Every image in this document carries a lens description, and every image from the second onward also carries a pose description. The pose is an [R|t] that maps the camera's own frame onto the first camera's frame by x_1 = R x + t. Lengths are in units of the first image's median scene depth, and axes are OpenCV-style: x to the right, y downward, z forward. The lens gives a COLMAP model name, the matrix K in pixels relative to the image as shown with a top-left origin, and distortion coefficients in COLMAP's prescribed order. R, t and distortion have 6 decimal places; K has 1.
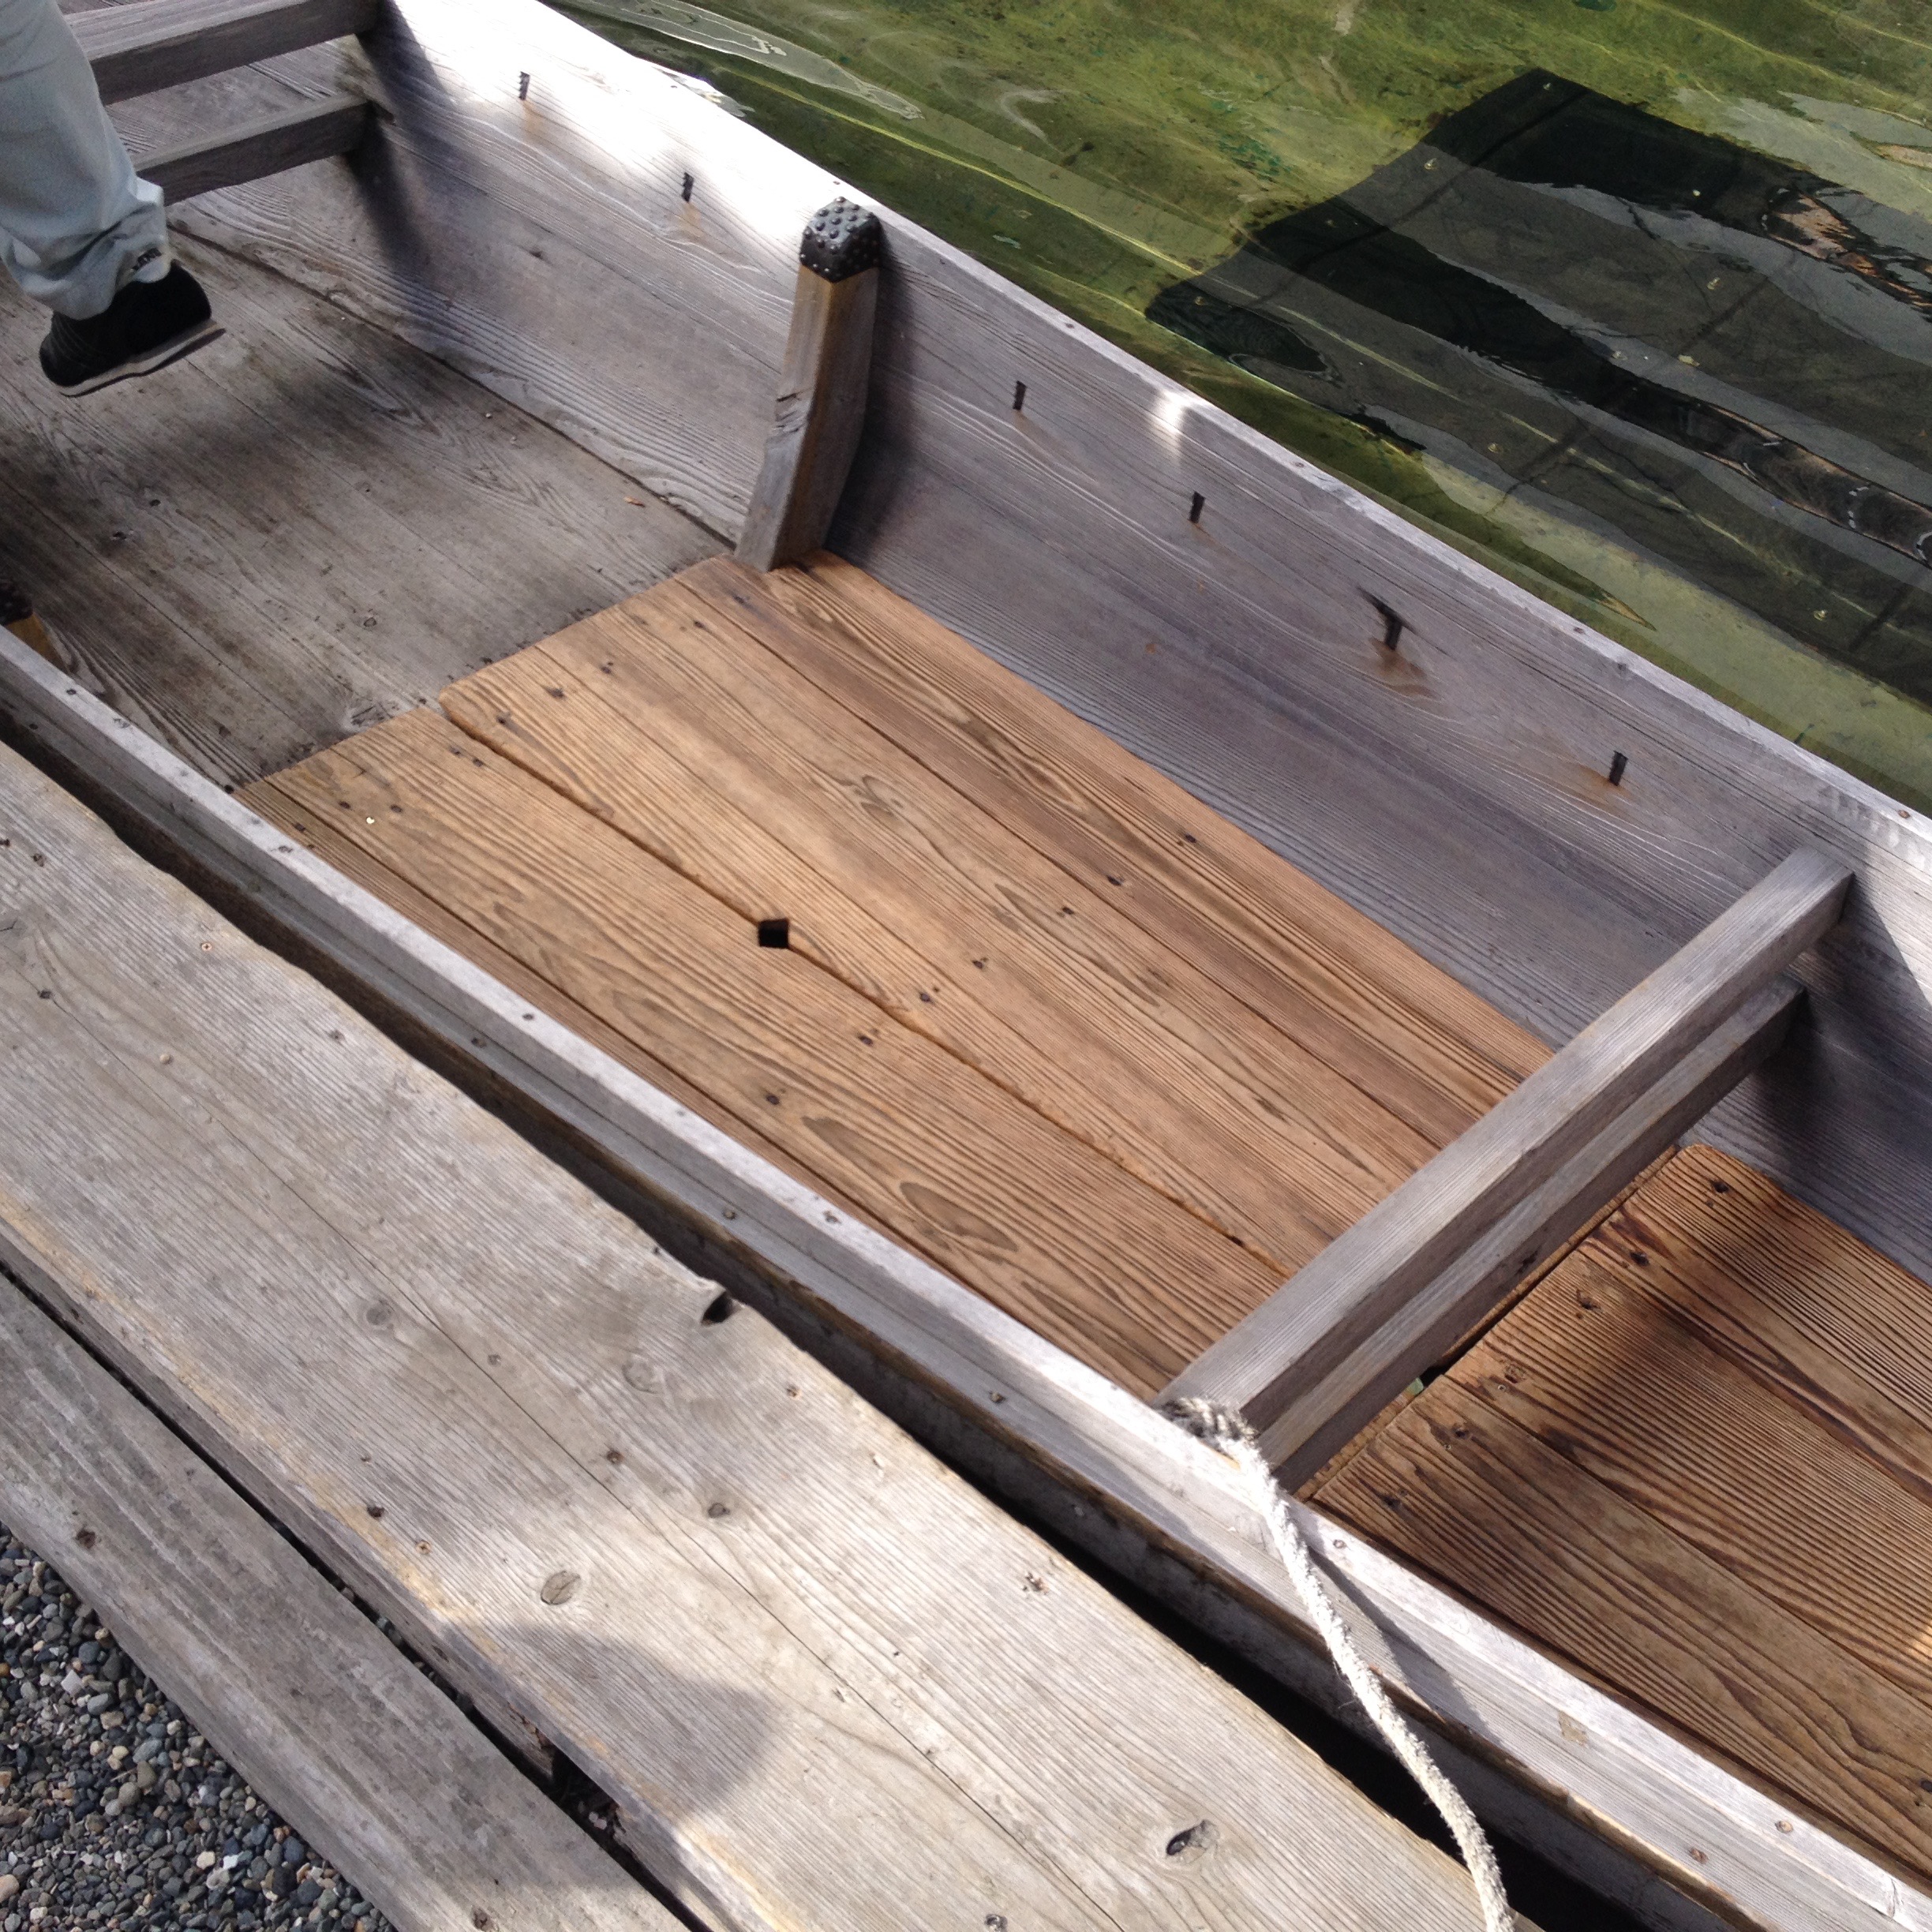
lens RADIAL K [[2136.6, 0, 966.0], [0, 2136.6, 966.0], [0, 0, 1]] dist [0.074302, -0.194812]
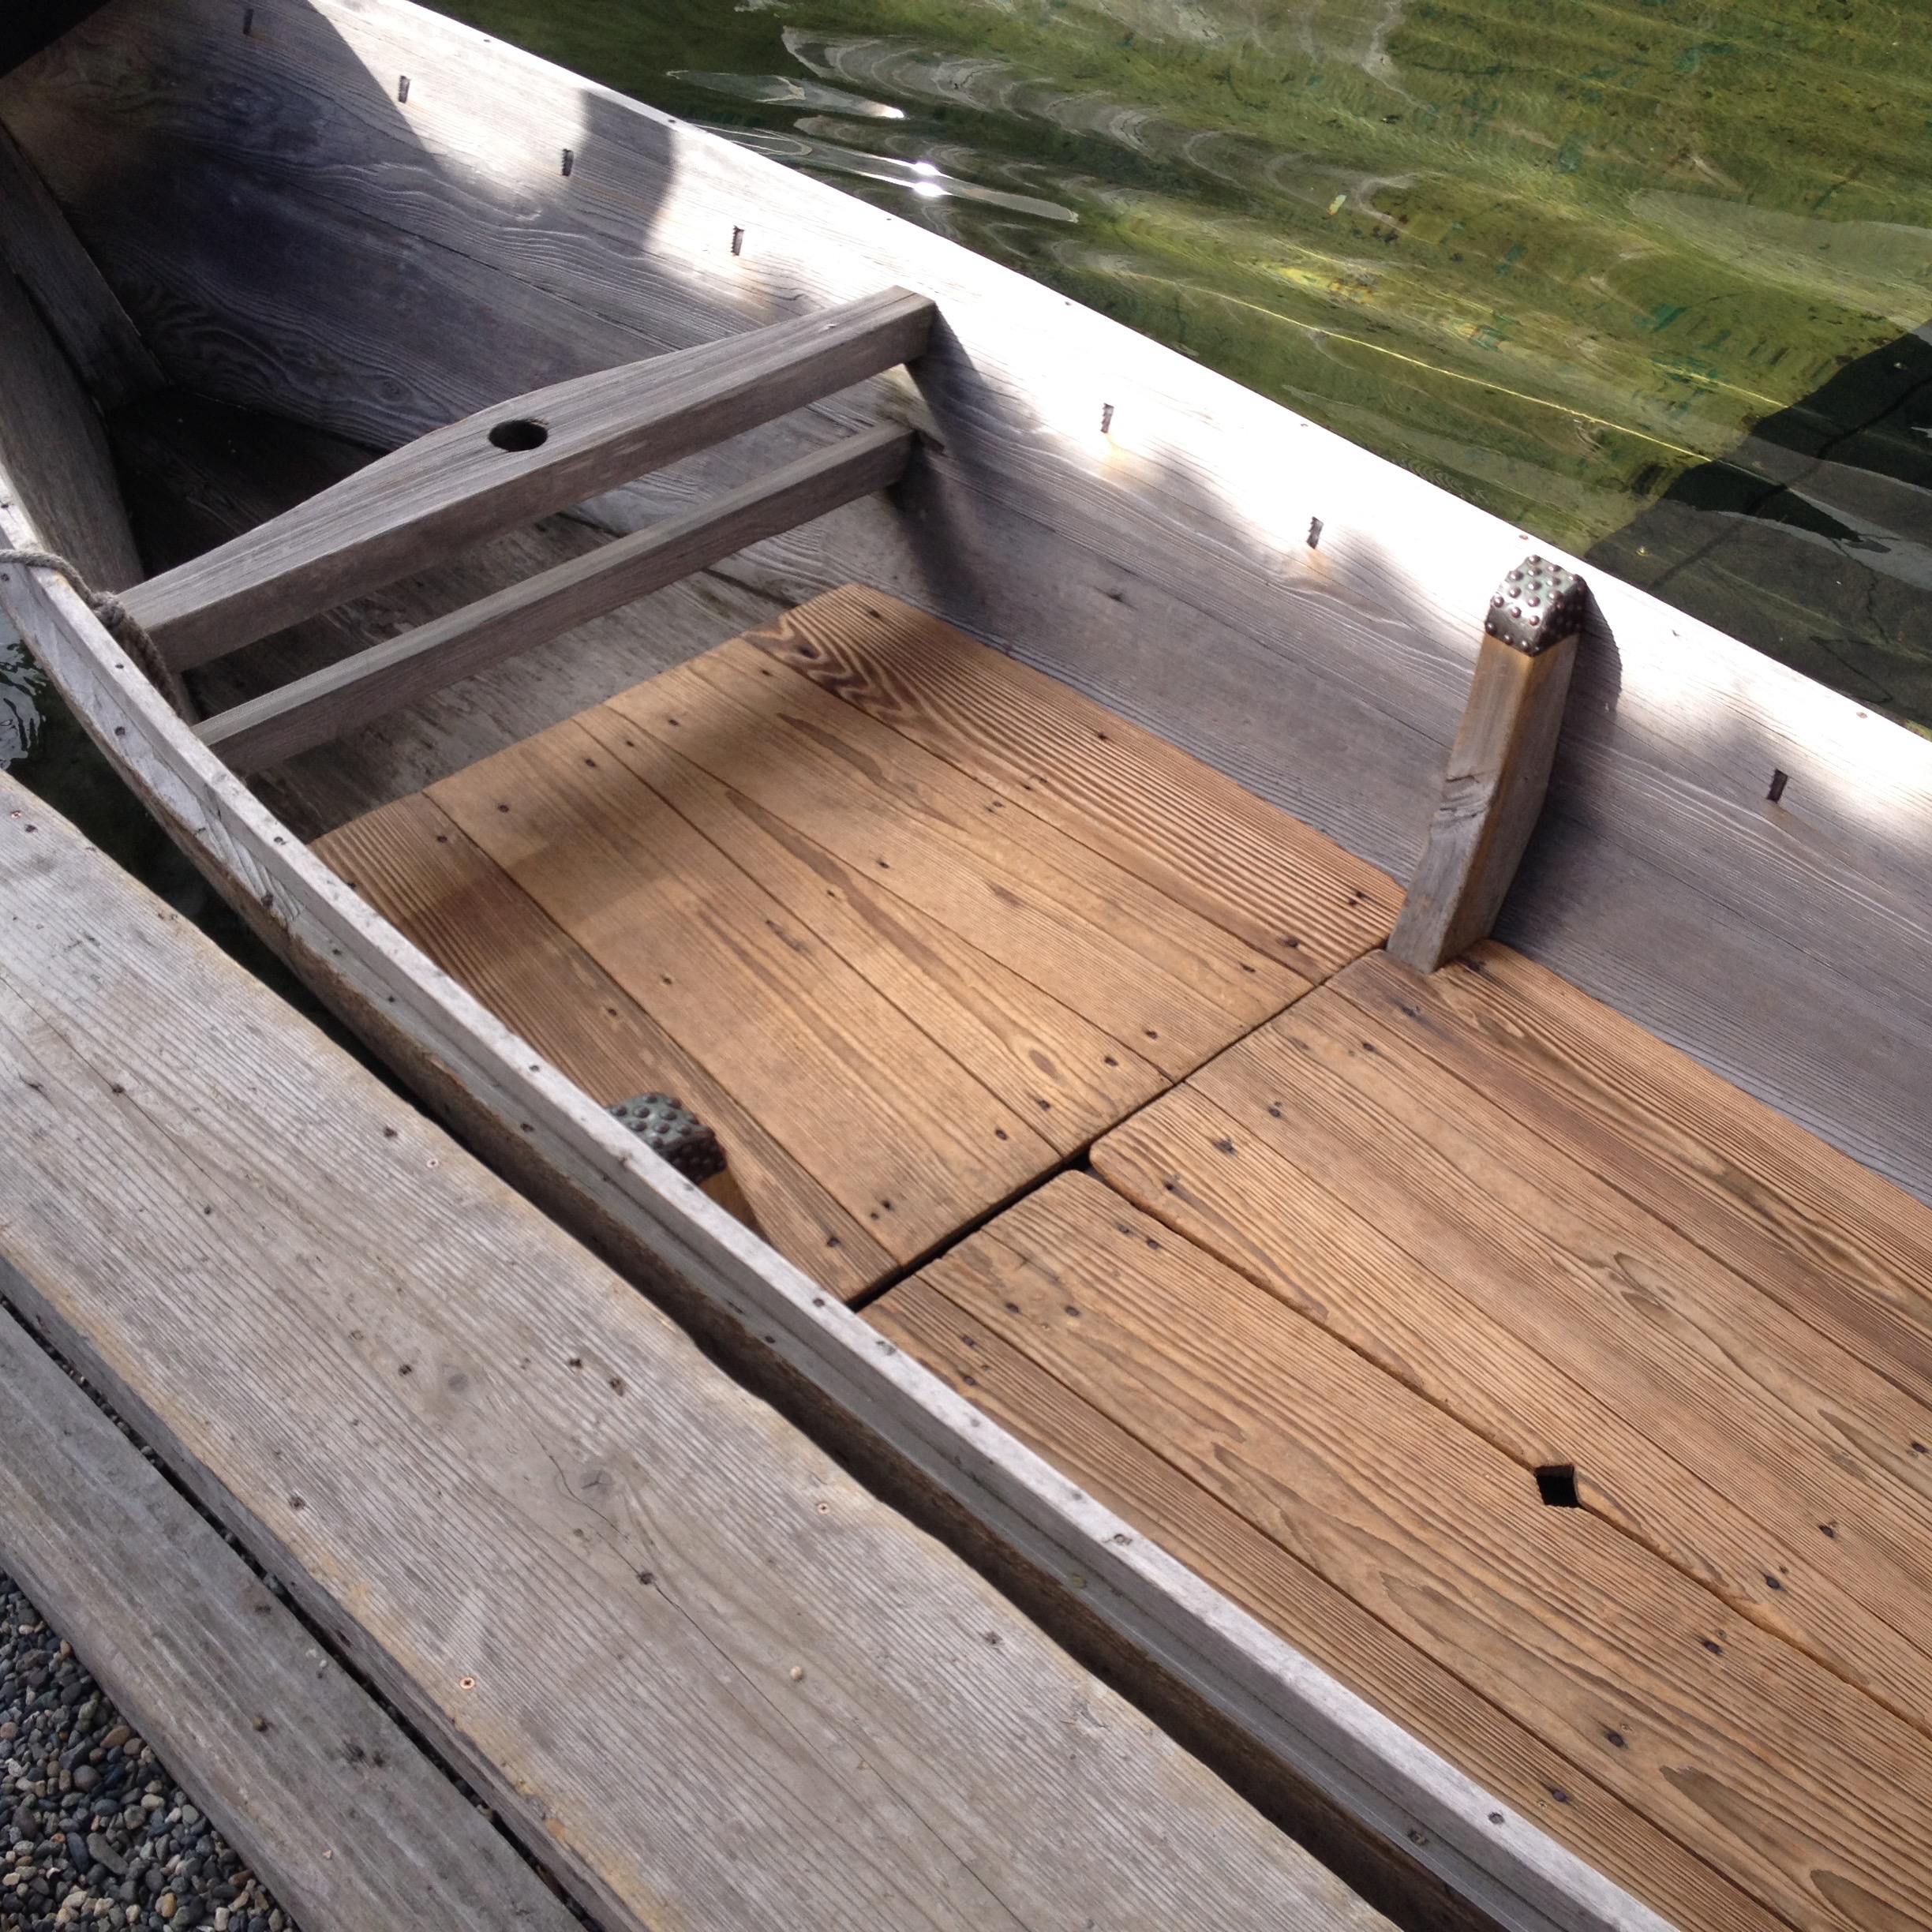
lens RADIAL K [[2136.6, 0, 966.0], [0, 2136.6, 966.0], [0, 0, 1]] dist [0.074302, -0.194812]
pose [[0.992383, -0.025075, -0.120612, -0.200698], [0.018848, 0.998443, -0.052491, -0.166439], [0.121740, 0.049818, 0.991311, 0.141026]]
